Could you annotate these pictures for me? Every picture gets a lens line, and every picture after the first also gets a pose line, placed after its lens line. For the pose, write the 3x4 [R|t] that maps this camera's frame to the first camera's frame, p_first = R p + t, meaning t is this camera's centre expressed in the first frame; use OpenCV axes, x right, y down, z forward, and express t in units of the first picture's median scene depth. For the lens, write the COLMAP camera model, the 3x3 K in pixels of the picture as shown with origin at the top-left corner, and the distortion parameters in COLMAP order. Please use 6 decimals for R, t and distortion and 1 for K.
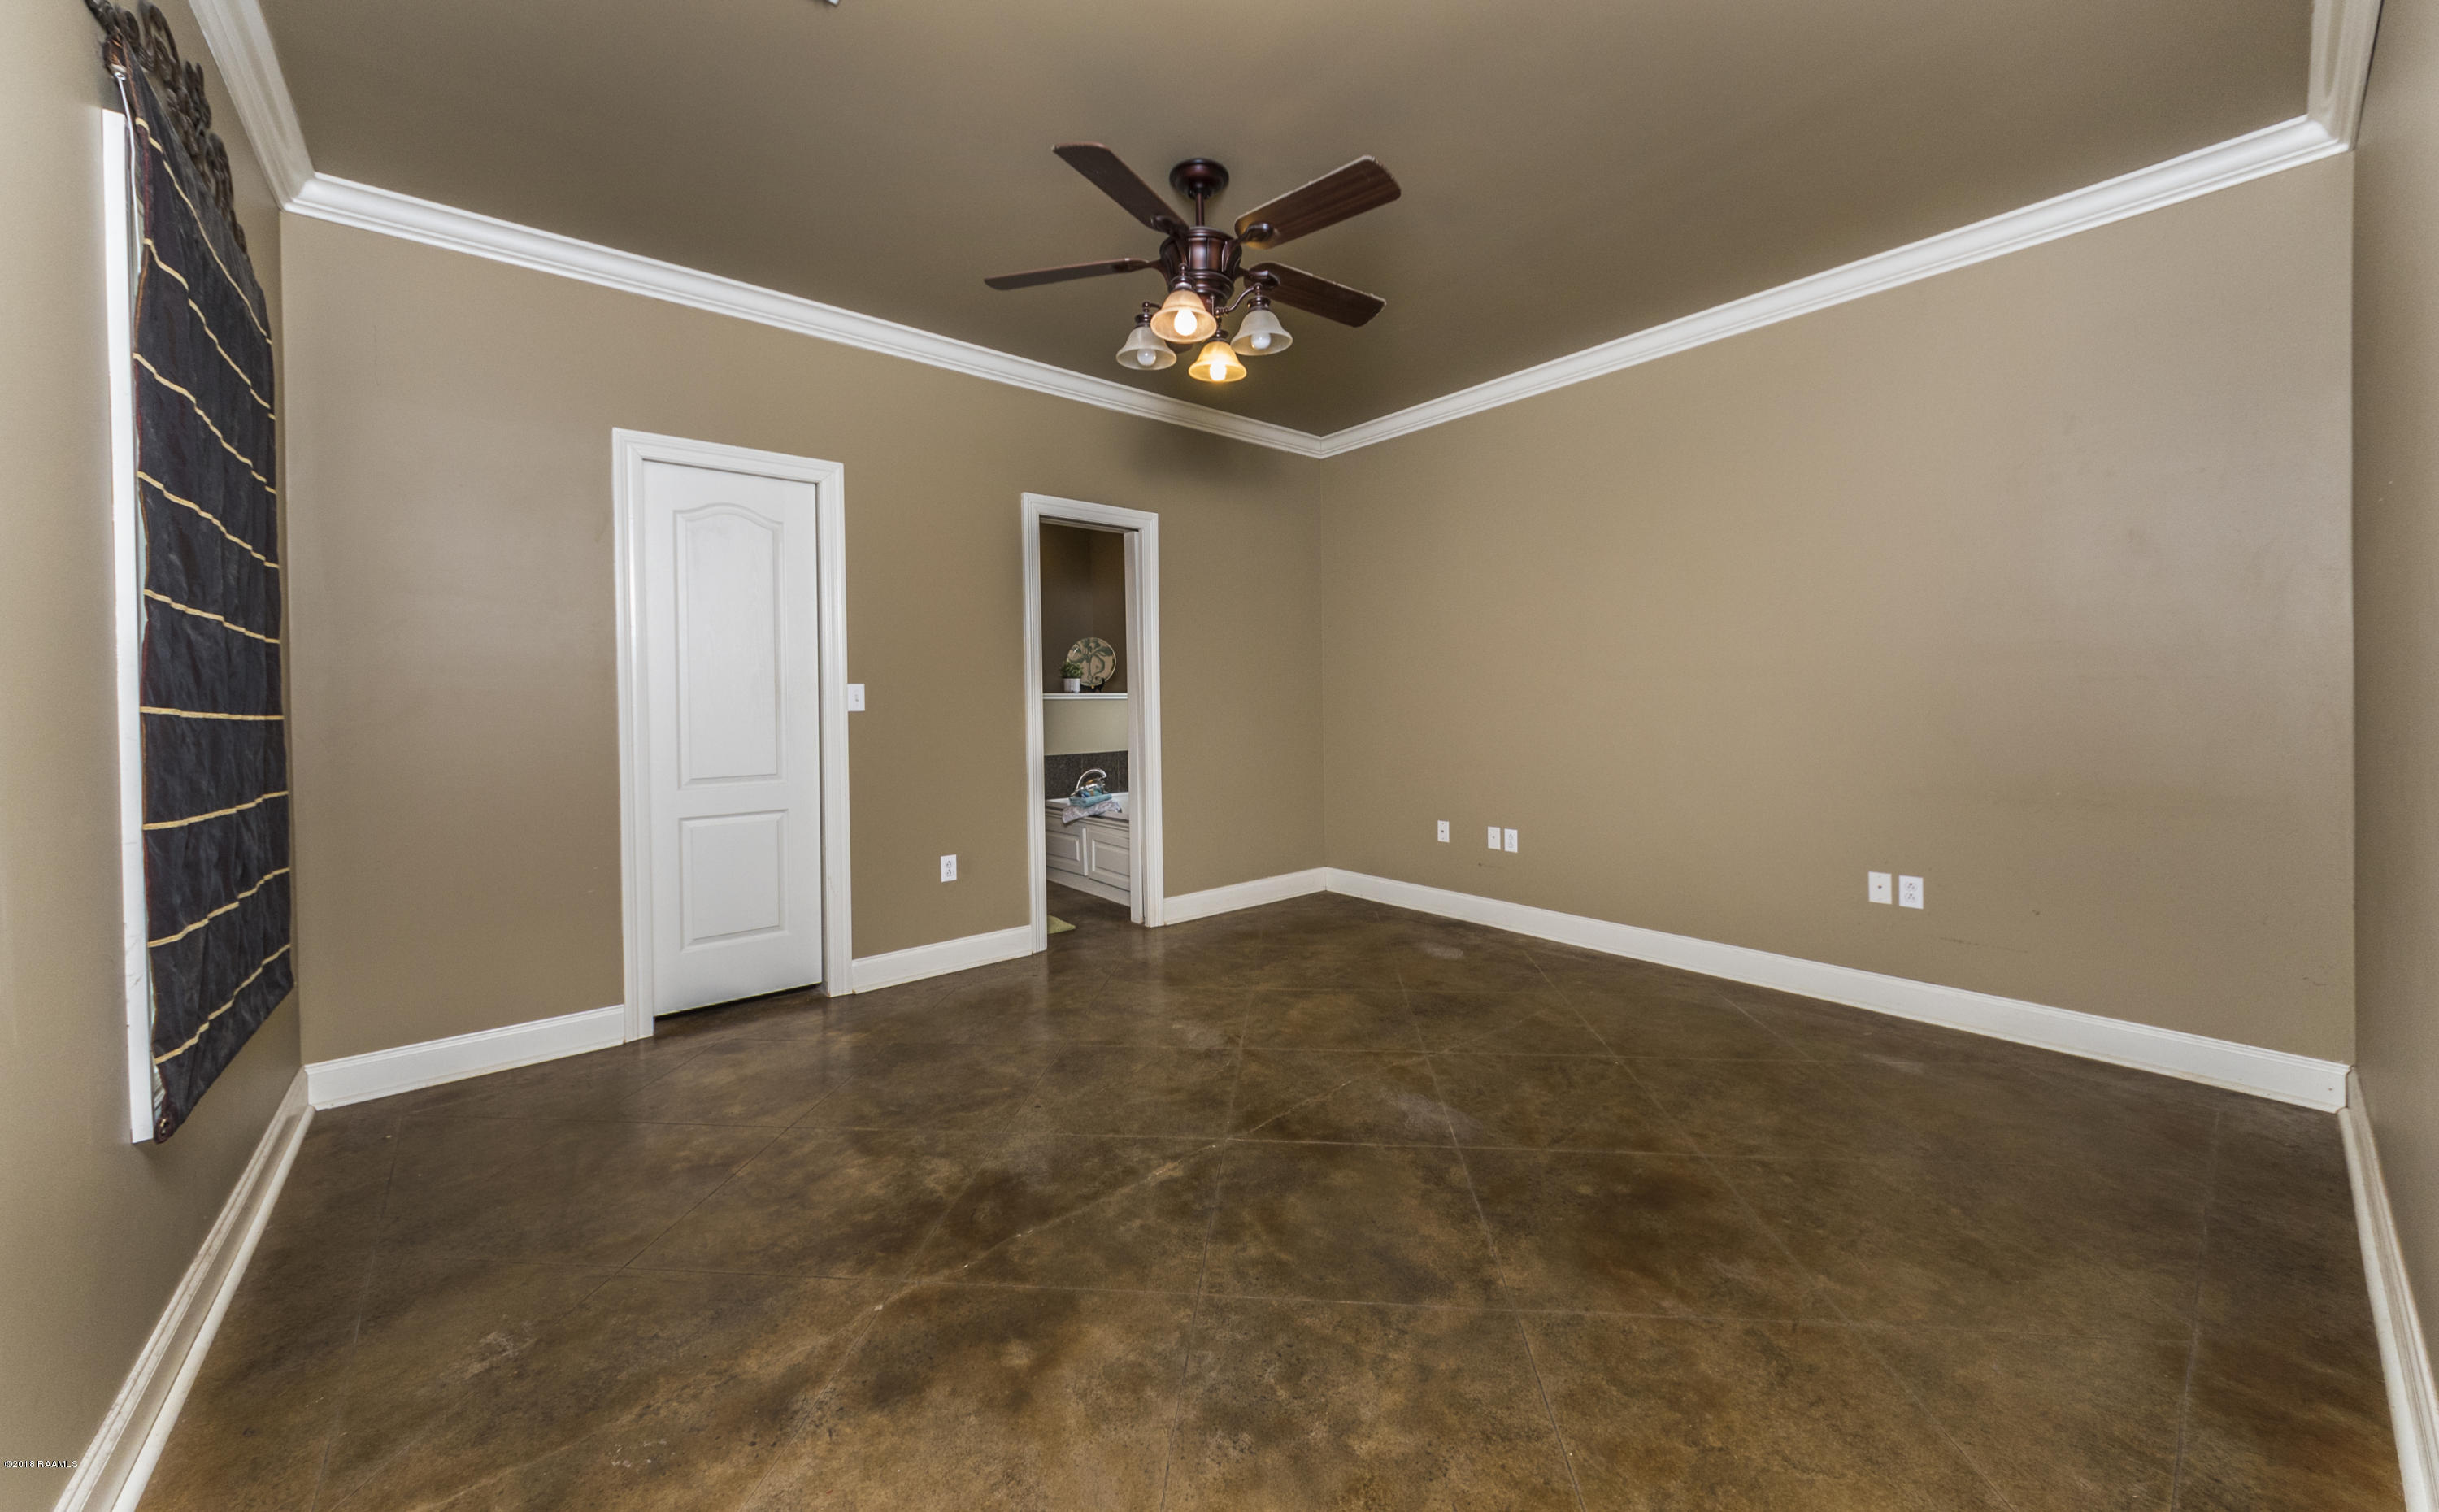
lens RADIAL K [[872.3, 0, 1232.8], [0, 872.3, 704.2], [0, 0, 1]] dist [0.006031, 0.000583]
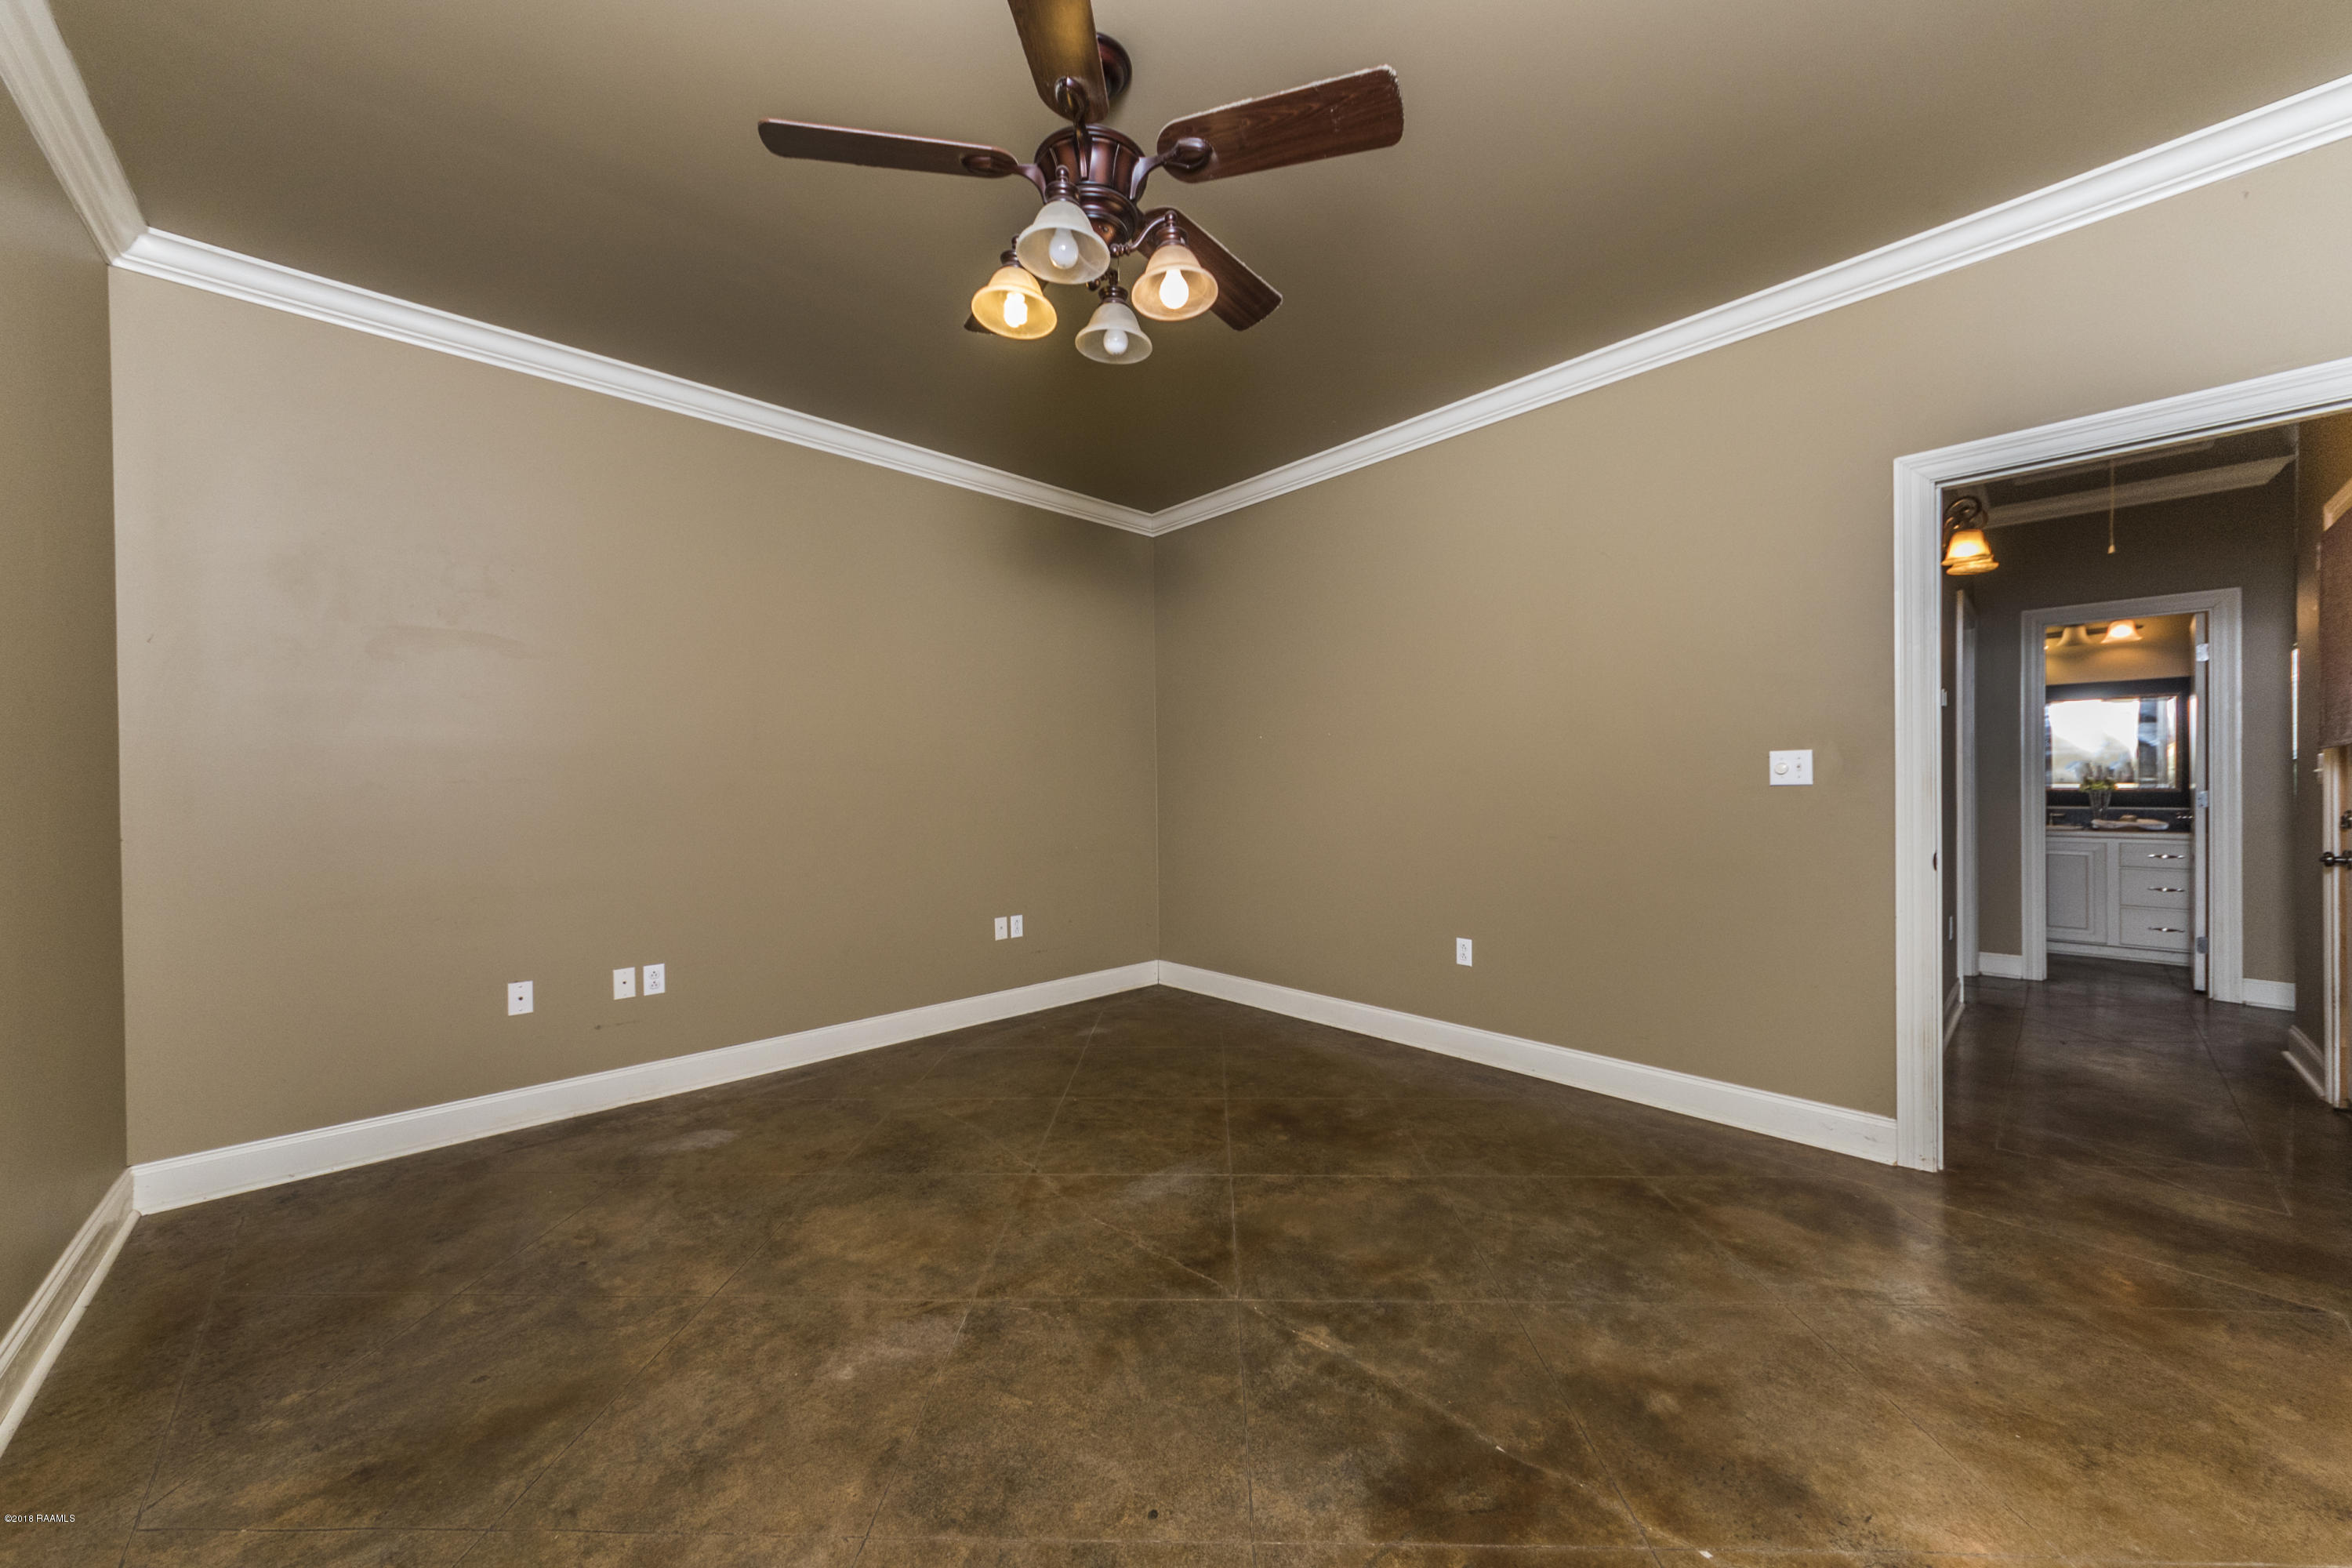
lens RADIAL K [[834.2, 0, 1178.5], [0, 834.2, 787.4], [0, 0, 1]] dist [0.008872, -0.000476]
pose [[-0.047788, 0.006069, 0.998839, -0.869334], [0.014912, 0.999874, -0.005362, -0.002656], [-0.998746, 0.014638, -0.047873, 1.140445]]
